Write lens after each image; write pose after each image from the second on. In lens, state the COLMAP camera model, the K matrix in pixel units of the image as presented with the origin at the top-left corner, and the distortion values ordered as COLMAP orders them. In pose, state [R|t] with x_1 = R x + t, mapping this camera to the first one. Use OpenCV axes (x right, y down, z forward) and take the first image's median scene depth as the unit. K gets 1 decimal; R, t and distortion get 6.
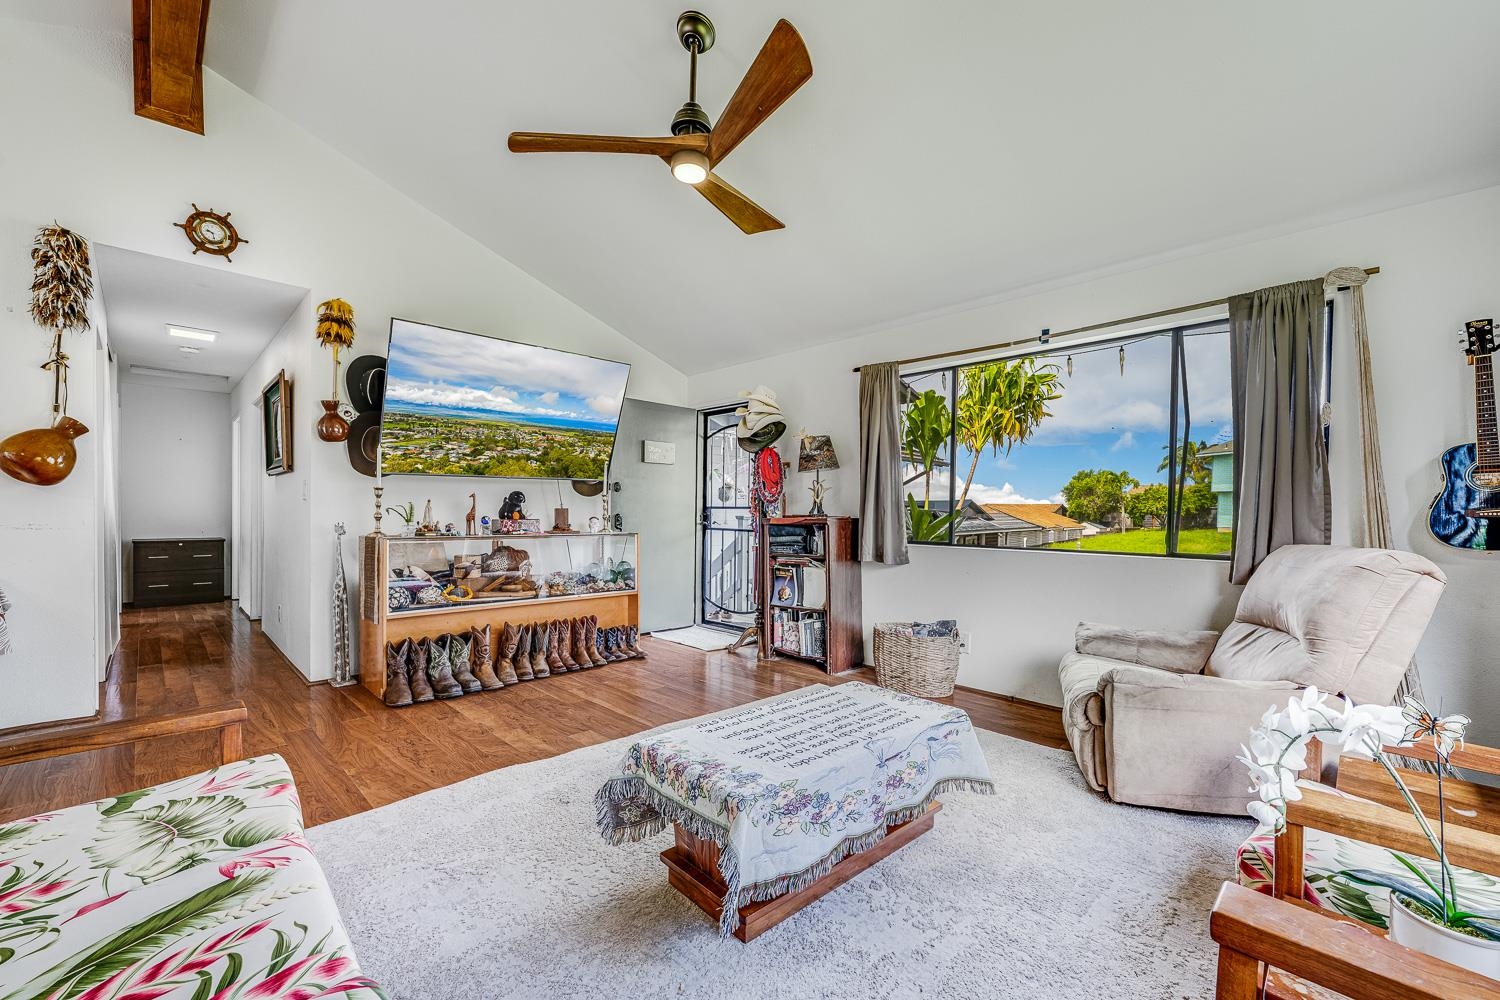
lens RADIAL K [[630.0, 0, 748.4], [0, 630.0, 513.2], [0, 0, 1]] dist [-0.008300, -0.000072]
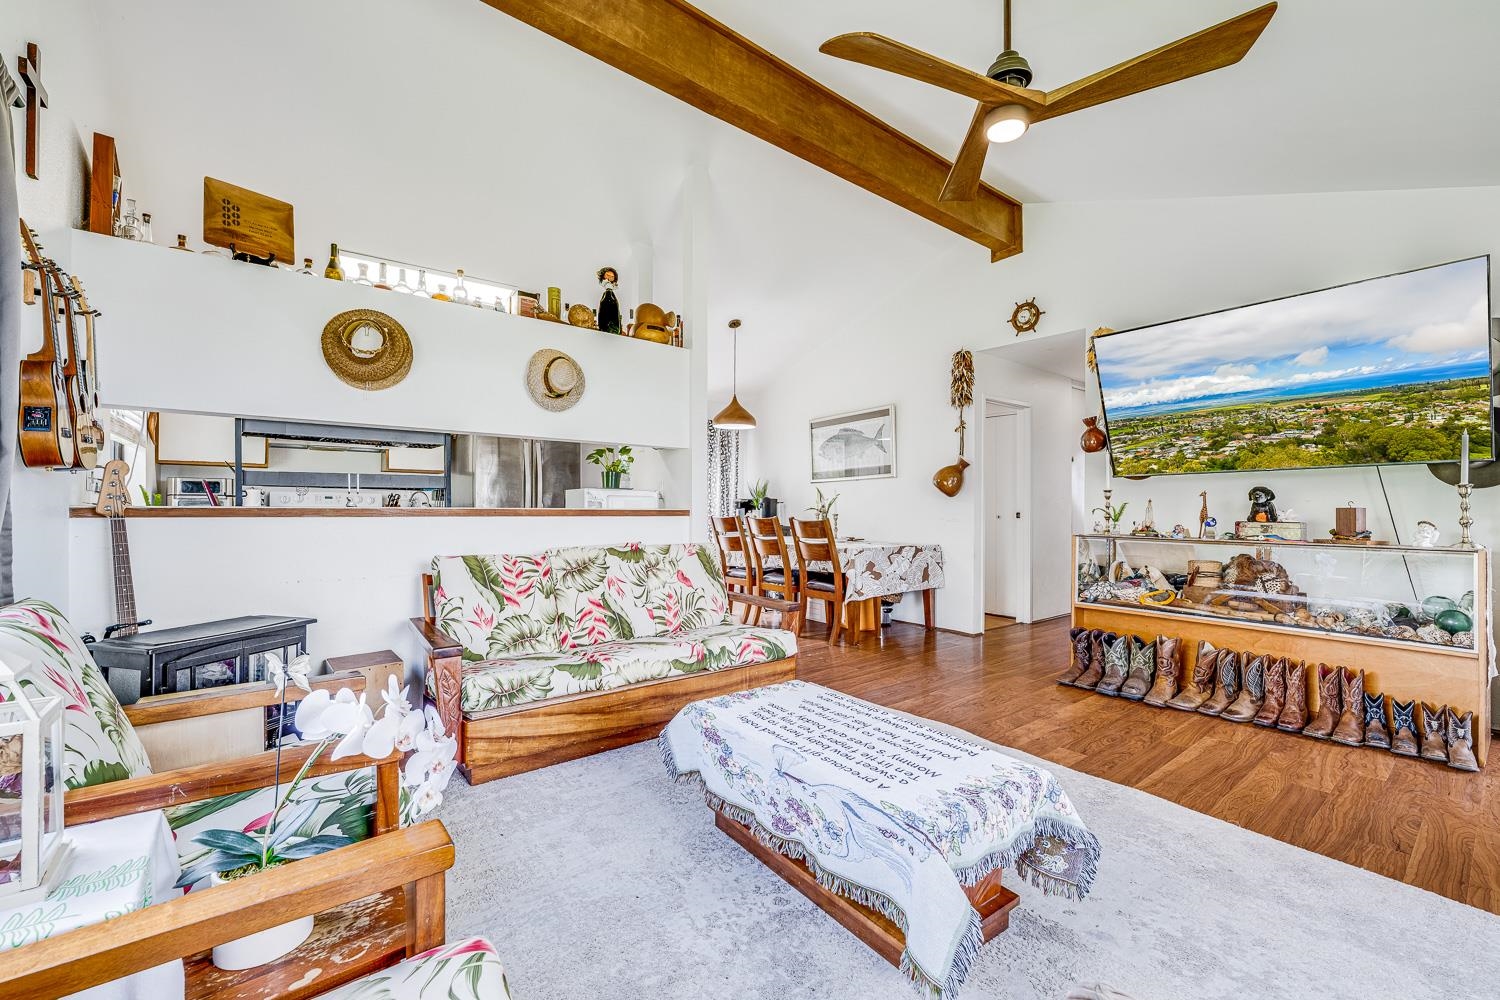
lens RADIAL K [[607.4, 0, 749.8], [0, 607.4, 492.3], [0, 0, 1]] dist [0.000273, 0.000123]
pose [[-0.119696, -0.035986, -0.992158, 0.524871], [-0.007986, 0.999345, -0.035283, 0.005438], [0.992779, 0.003701, -0.119905, 0.490873]]
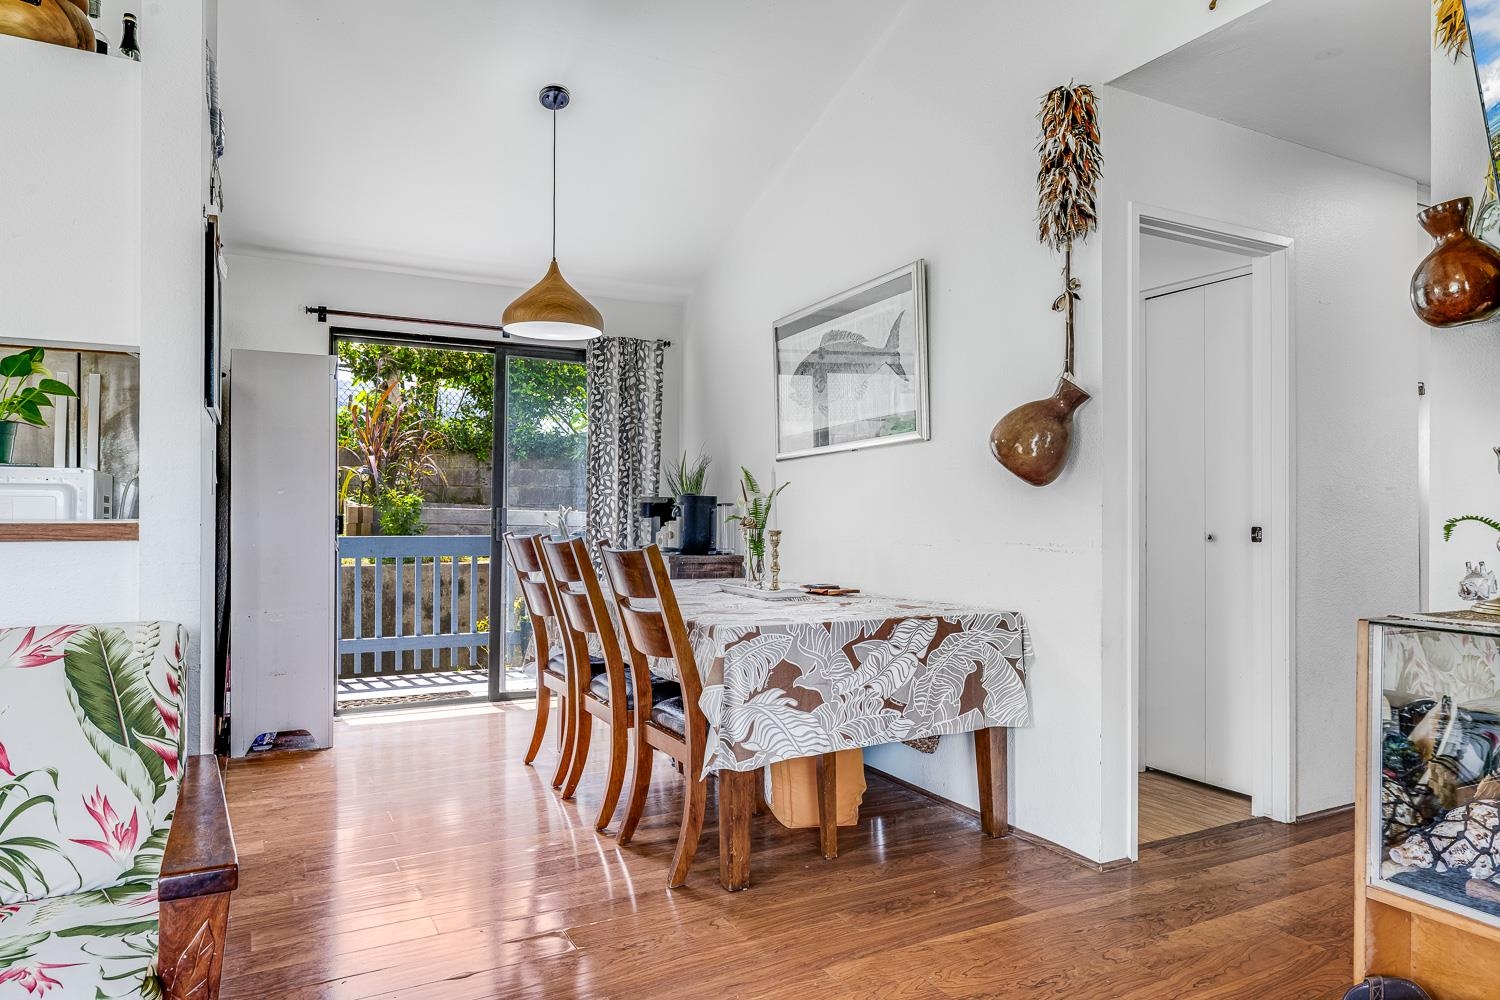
lens RADIAL K [[930.0, 0, 724.2], [0, 930.0, 498.6], [0, 0, 1]] dist [-0.004394, -0.000071]
pose [[-0.298498, -0.027354, -0.954018, -0.070630], [-0.008698, 0.999626, -0.025940, -0.003326], [0.954371, 0.000555, -0.298625, 0.757980]]
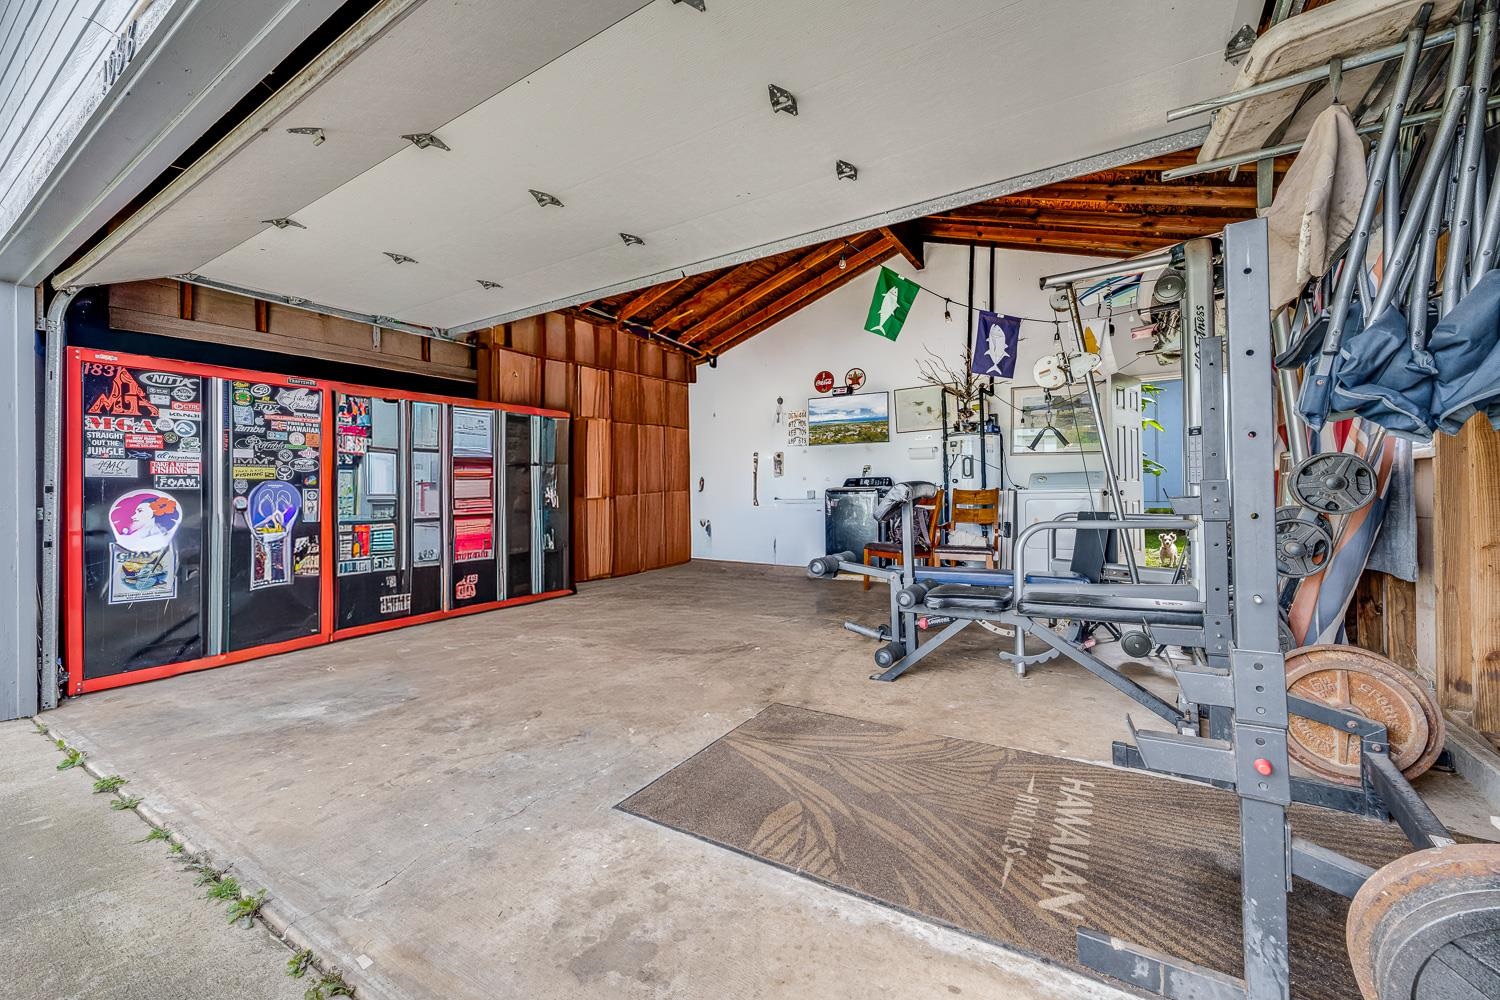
lens RADIAL K [[607.4, 0, 749.8], [0, 607.4, 492.3], [0, 0, 1]] dist [0.000273, 0.000123]
pose [[0.251312, 0.000364, -0.967906, 2.393670], [0.002375, 0.999997, 0.000993, 0.181882], [0.967903, -0.002548, 0.251310, -0.125698]]
